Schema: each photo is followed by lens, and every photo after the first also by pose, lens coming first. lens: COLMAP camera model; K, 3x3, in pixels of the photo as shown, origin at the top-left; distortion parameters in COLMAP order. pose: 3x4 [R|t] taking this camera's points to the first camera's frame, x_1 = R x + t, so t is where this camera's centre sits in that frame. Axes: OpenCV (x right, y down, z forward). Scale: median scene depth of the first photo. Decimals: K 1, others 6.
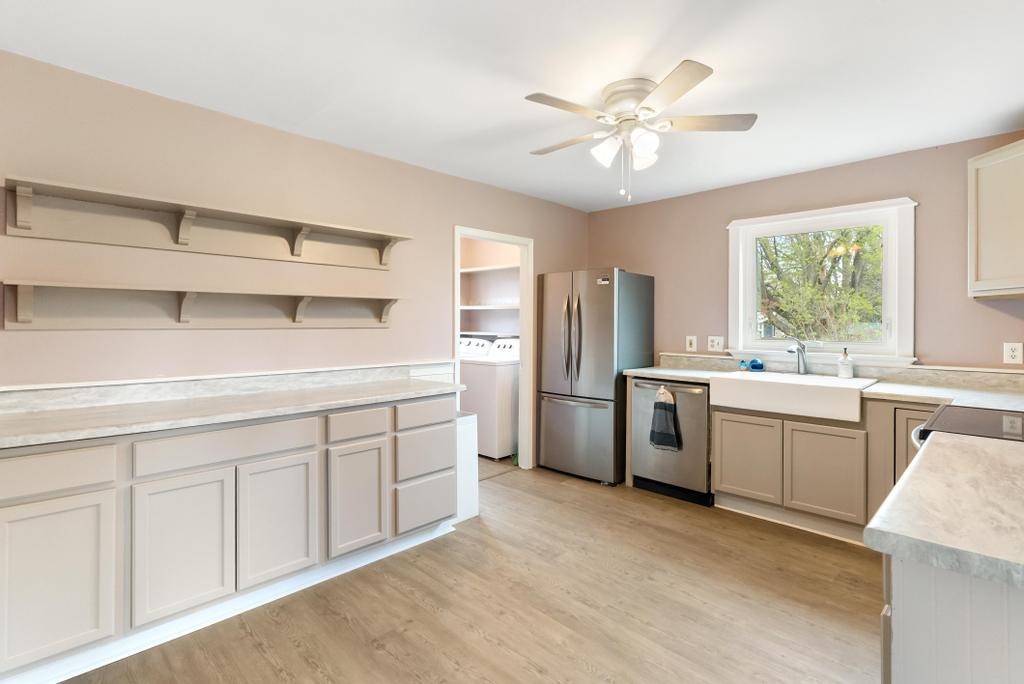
lens RADIAL K [[492.5, 0, 515.8], [0, 492.5, 318.8], [0, 0, 1]] dist [-0.000321, -0.000512]
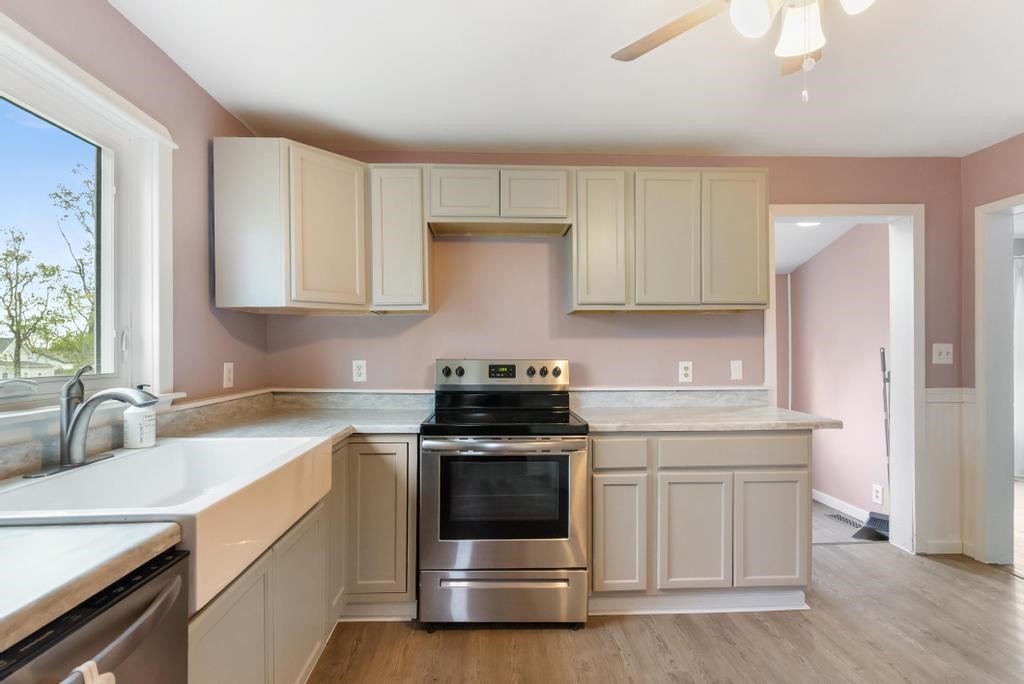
lens RADIAL K [[492.5, 0, 507.7], [0, 492.5, 347.5], [0, 0, 1]] dist [-0.000321, -0.000512]
pose [[-0.735441, 0.001151, 0.677588, 0.075042], [-0.004984, 0.999962, -0.007108, 0.022665], [-0.677571, -0.008605, -0.735407, 1.087448]]
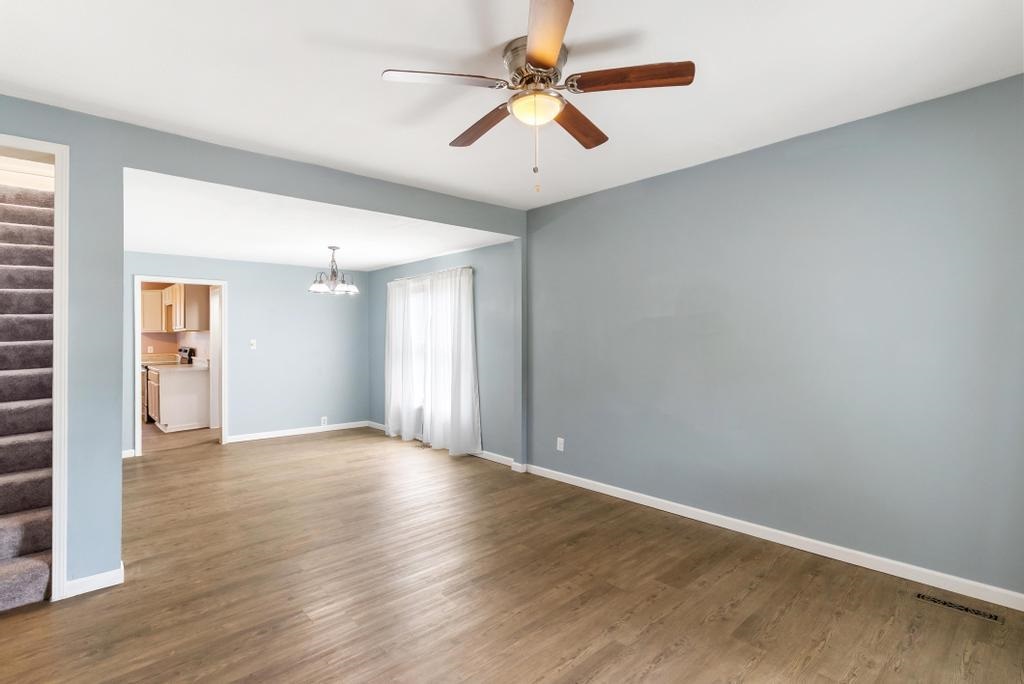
lens RADIAL K [[492.5, 0, 514.3], [0, 492.5, 334.6], [0, 0, 1]] dist [-0.000321, -0.000512]
pose [[0.047366, -0.004184, 0.998869, -1.773537], [-0.000476, 0.999991, 0.004211, -0.036875], [-0.998877, -0.000675, 0.047364, -1.296659]]
